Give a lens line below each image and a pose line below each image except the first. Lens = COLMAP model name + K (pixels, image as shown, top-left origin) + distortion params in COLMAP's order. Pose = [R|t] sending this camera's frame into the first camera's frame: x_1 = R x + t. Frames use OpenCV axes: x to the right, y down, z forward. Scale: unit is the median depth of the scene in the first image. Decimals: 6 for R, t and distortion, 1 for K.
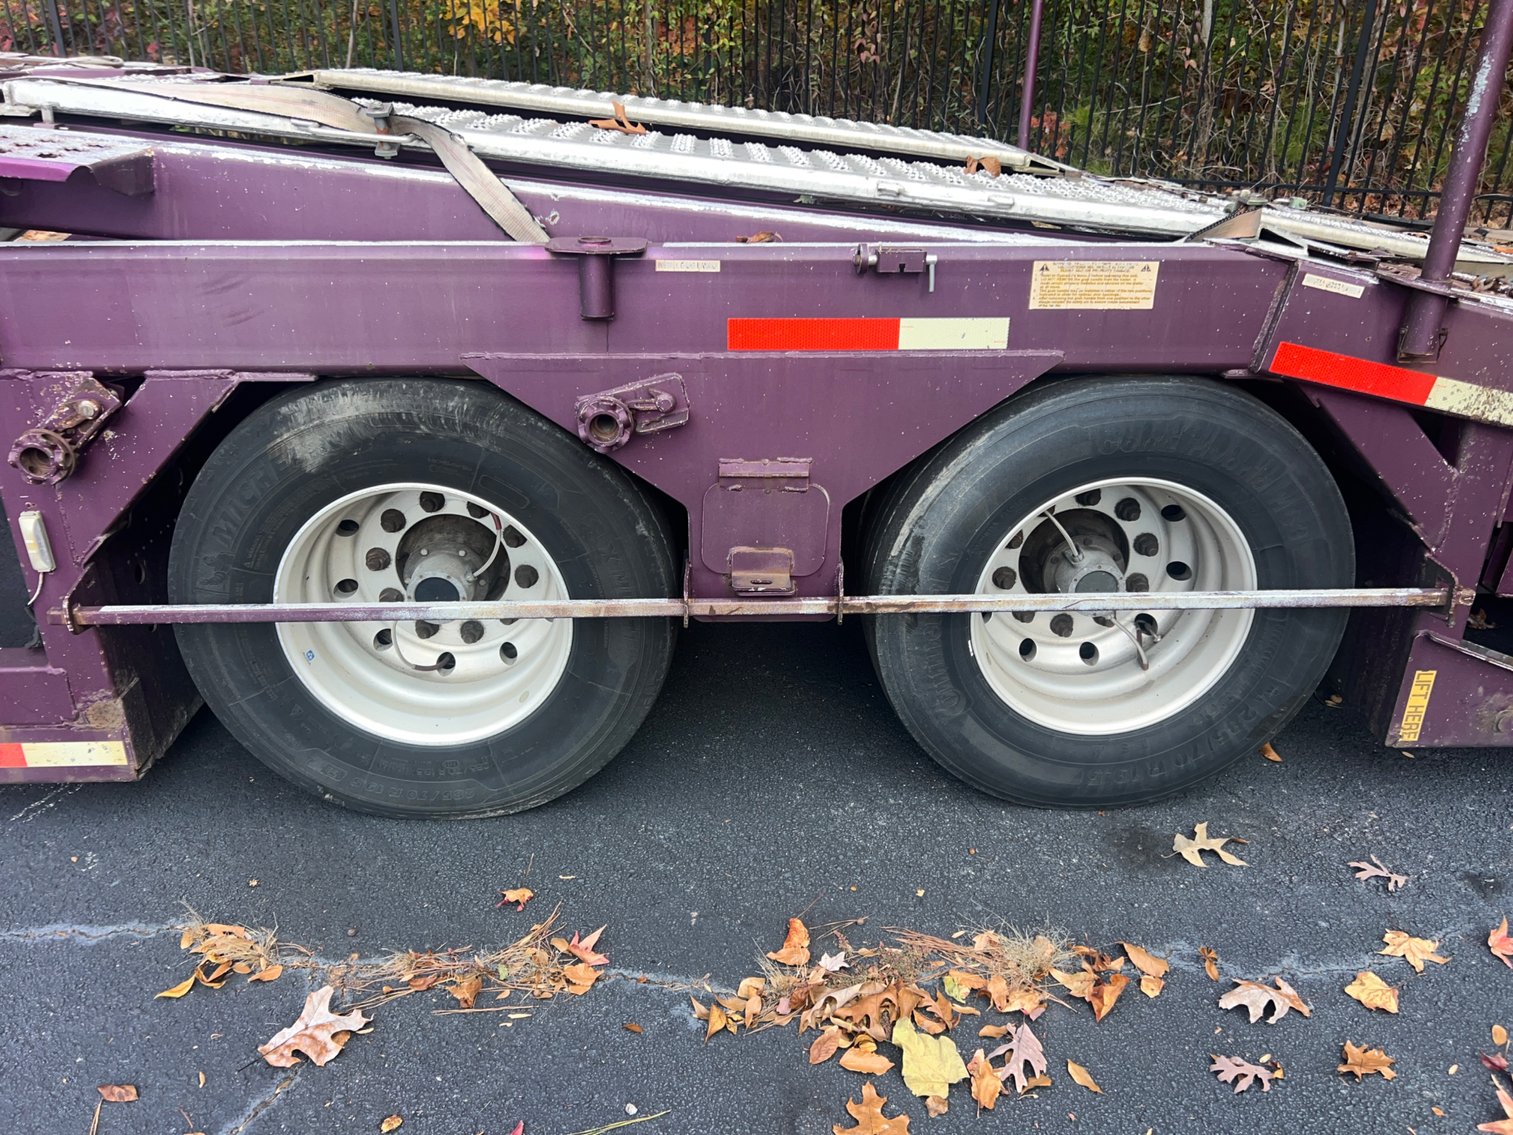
lens RADIAL K [[1134.0, 0, 756.5], [0, 1134.0, 567.5], [0, 0, 1]] dist [0.068575, -0.075734]
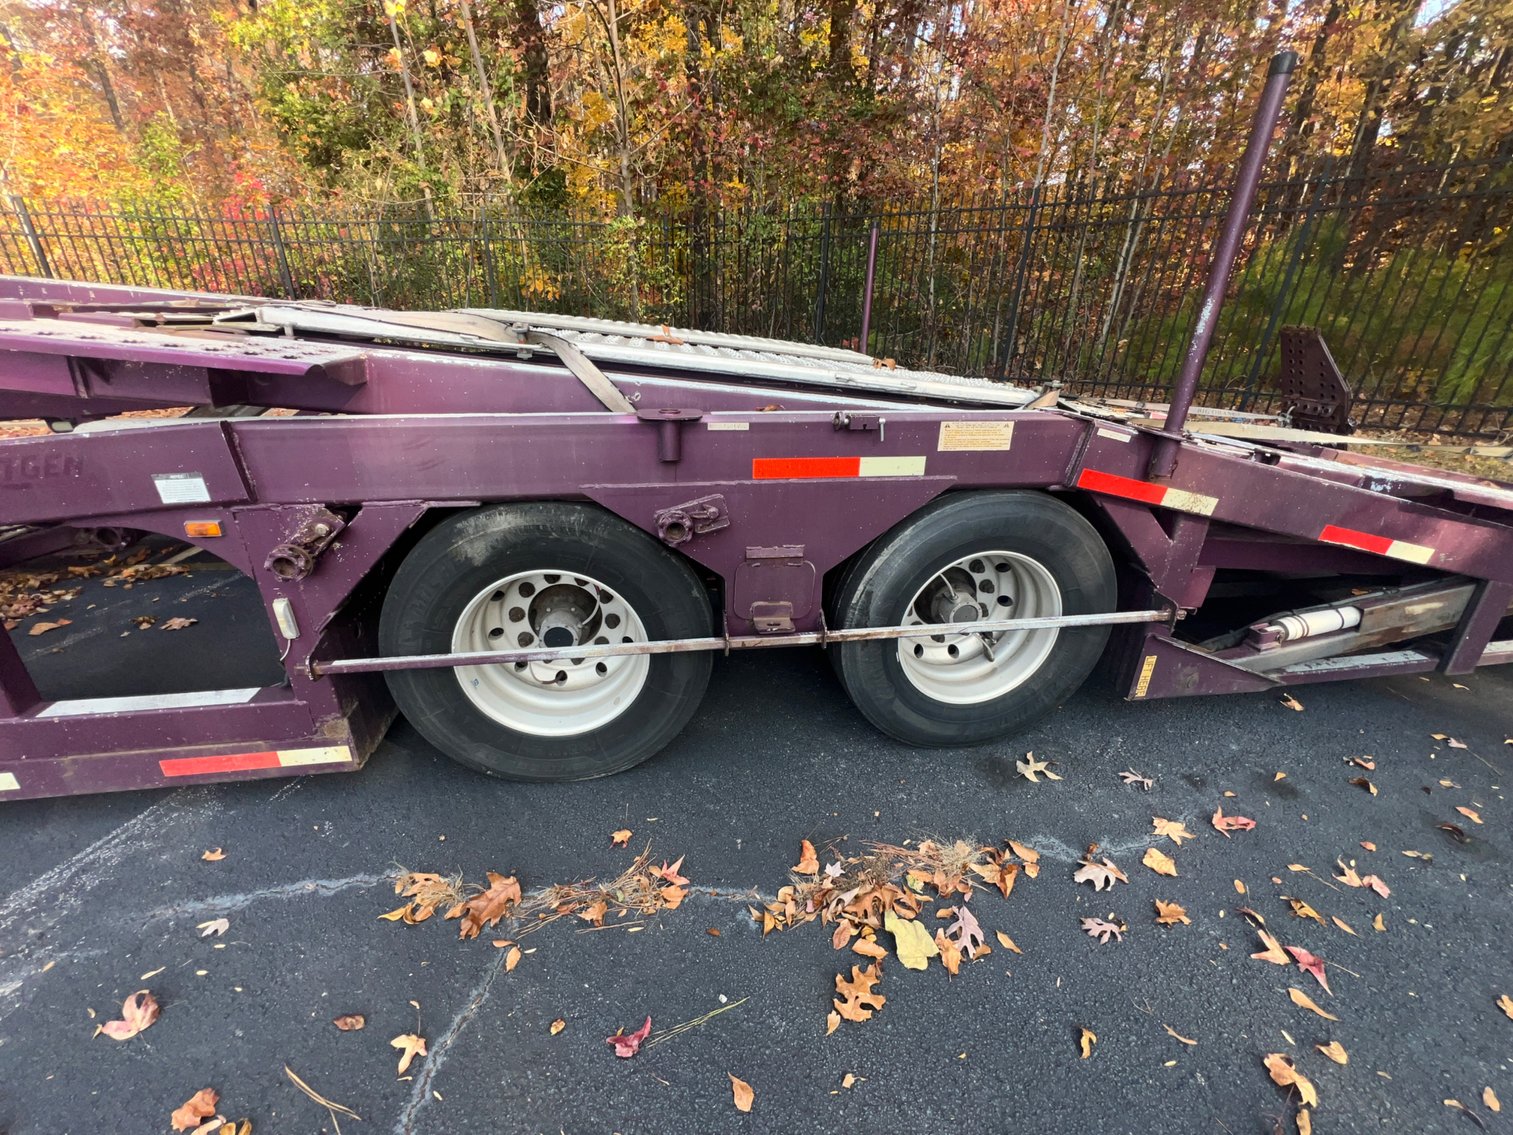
lens RADIAL K [[609.3, 0, 752.1], [0, 609.3, 562.1], [0, 0, 1]] dist [0.002326, 0.000042]
pose [[0.994696, -0.032505, 0.097585, -0.108545], [0.035059, 0.999083, -0.024567, -0.055540], [-0.096697, 0.027858, 0.994924, 0.168290]]
